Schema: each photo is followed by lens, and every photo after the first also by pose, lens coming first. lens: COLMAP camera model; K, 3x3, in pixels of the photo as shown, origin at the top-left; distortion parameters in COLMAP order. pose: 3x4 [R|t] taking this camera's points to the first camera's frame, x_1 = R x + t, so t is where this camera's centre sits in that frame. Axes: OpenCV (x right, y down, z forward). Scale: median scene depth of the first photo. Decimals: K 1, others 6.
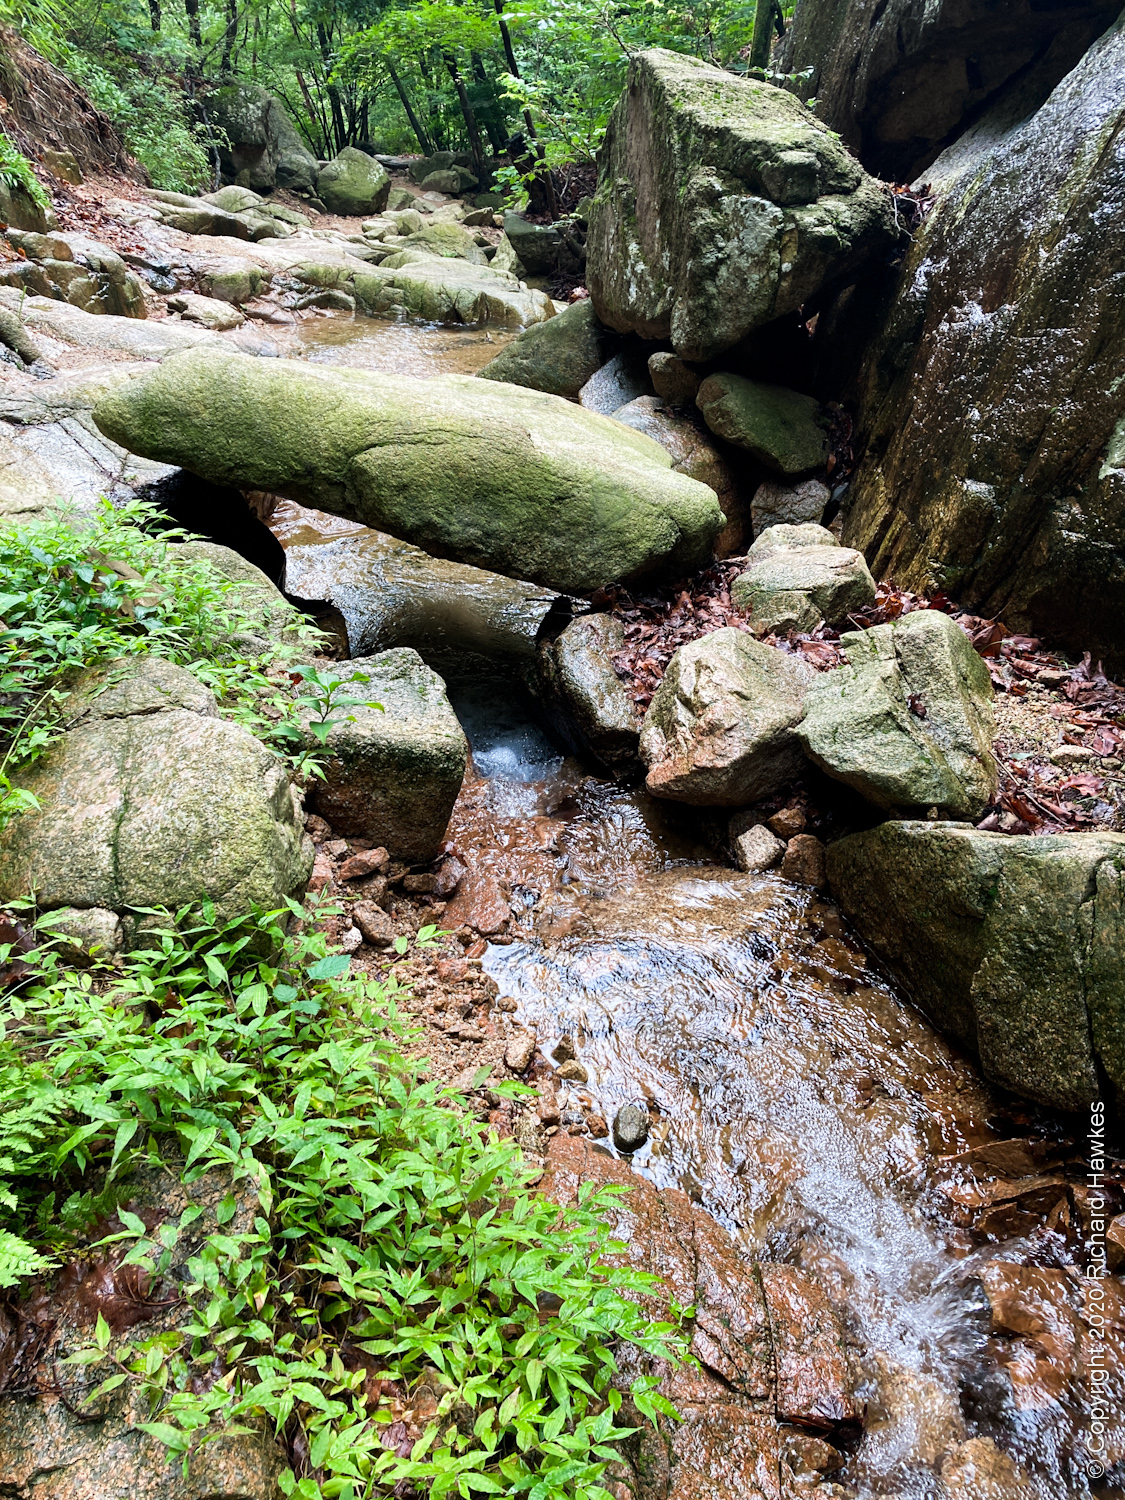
lens RADIAL K [[1324.0, 0, 560.7], [0, 1324.0, 749.9], [0, 0, 1]] dist [0.019381, 0.002501]
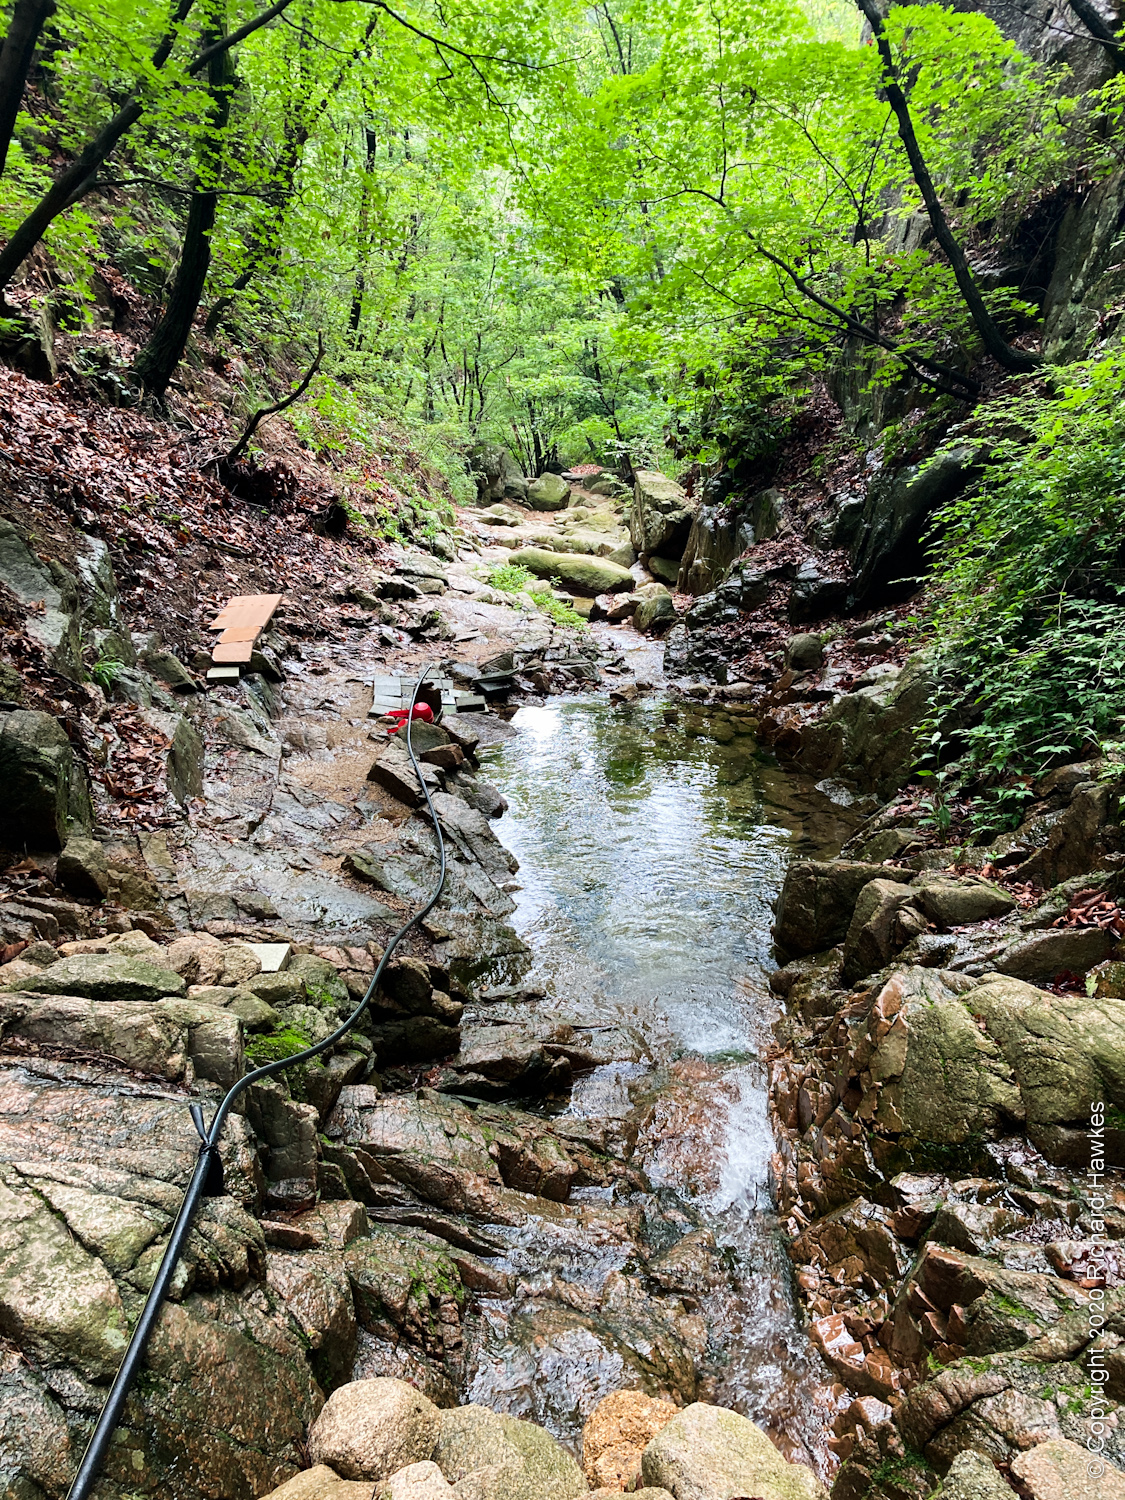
lens RADIAL K [[1324.0, 0, 562.9], [0, 1324.0, 749.5], [0, 0, 1]] dist [0.019381, 0.002501]
pose [[0.990916, -0.016838, -0.133423, 0.080389], [-0.009287, 0.981195, -0.192794, 0.217203], [0.134160, 0.192282, 0.972126, -0.569139]]
